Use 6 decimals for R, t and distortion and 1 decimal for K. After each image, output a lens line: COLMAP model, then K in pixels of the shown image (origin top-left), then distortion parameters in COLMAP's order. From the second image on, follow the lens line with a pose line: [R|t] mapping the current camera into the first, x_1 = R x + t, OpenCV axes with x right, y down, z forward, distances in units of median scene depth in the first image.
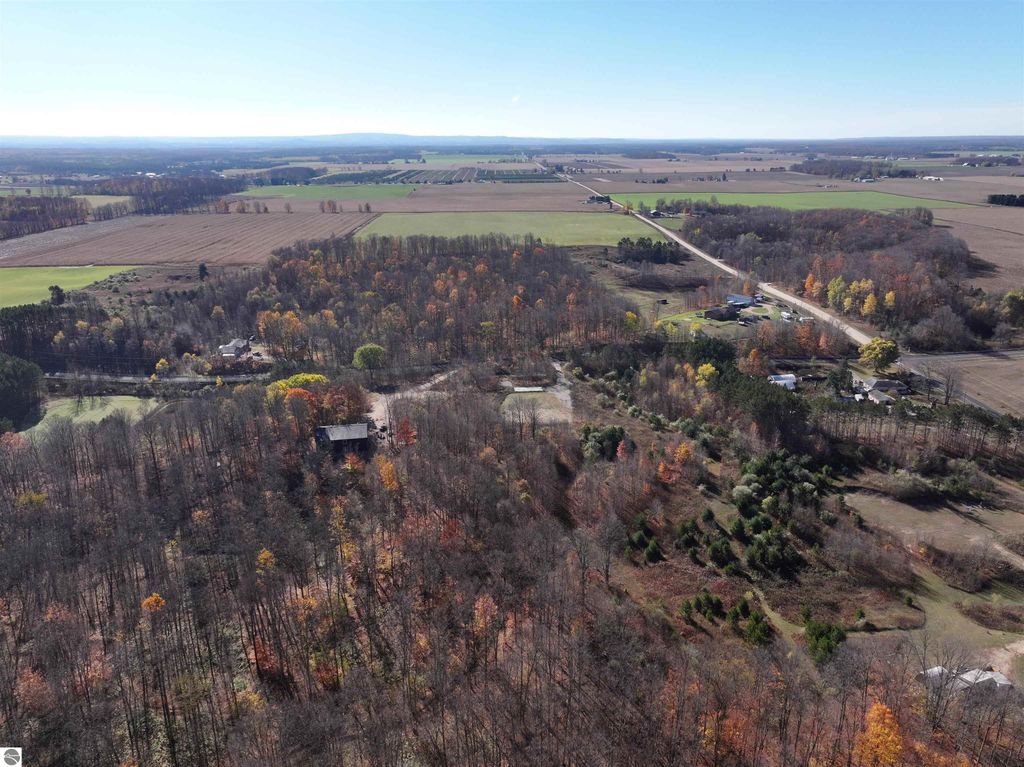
lens RADIAL K [[715.2, 0, 512.0], [0, 715.2, 383.5], [0, 0, 1]] dist [-0.001616, 0.022778]
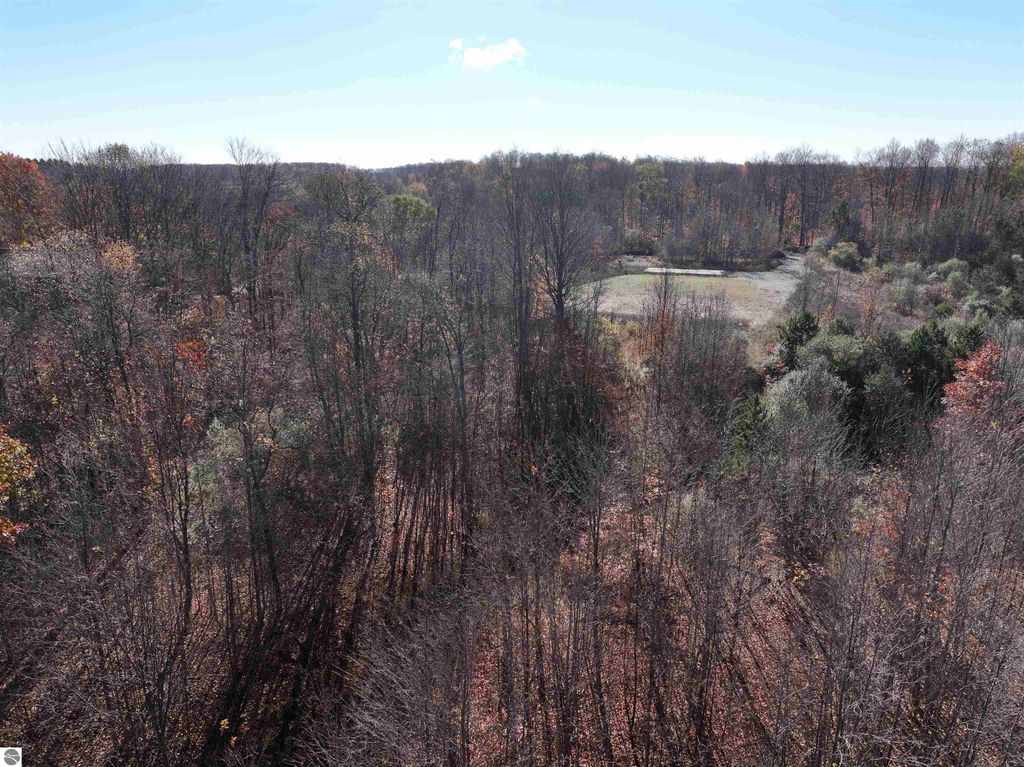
lens RADIAL K [[715.3, 0, 512.0], [0, 715.3, 383.5], [0, 0, 1]] dist [-0.001871, -0.003219]
pose [[0.910435, 0.120417, -0.395738, 0.098371], [-0.137450, 0.990397, -0.014854, 0.085728], [0.390149, 0.067918, 0.918243, 0.653743]]
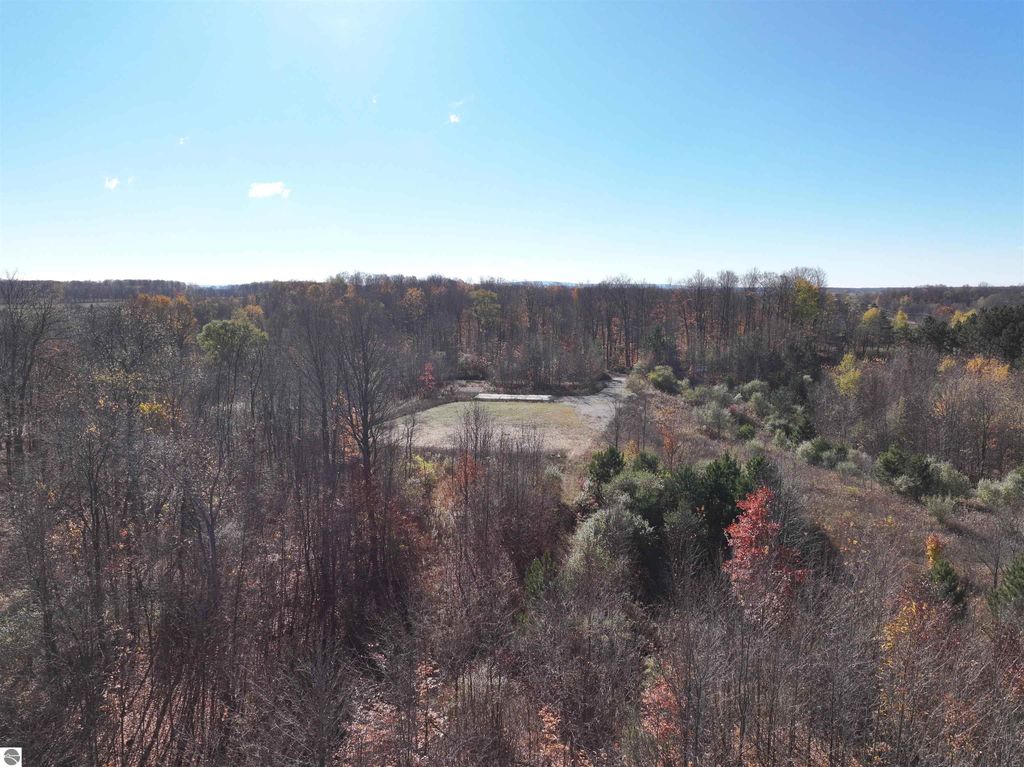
lens RADIAL K [[715.2, 0, 512.0], [0, 715.2, 383.5], [0, 0, 1]] dist [-0.001616, 0.022778]
pose [[0.974025, 0.039001, -0.223056, 0.108784], [-0.082754, 0.978228, -0.190322, 0.074945], [0.210777, 0.203837, 0.956046, 0.664101]]
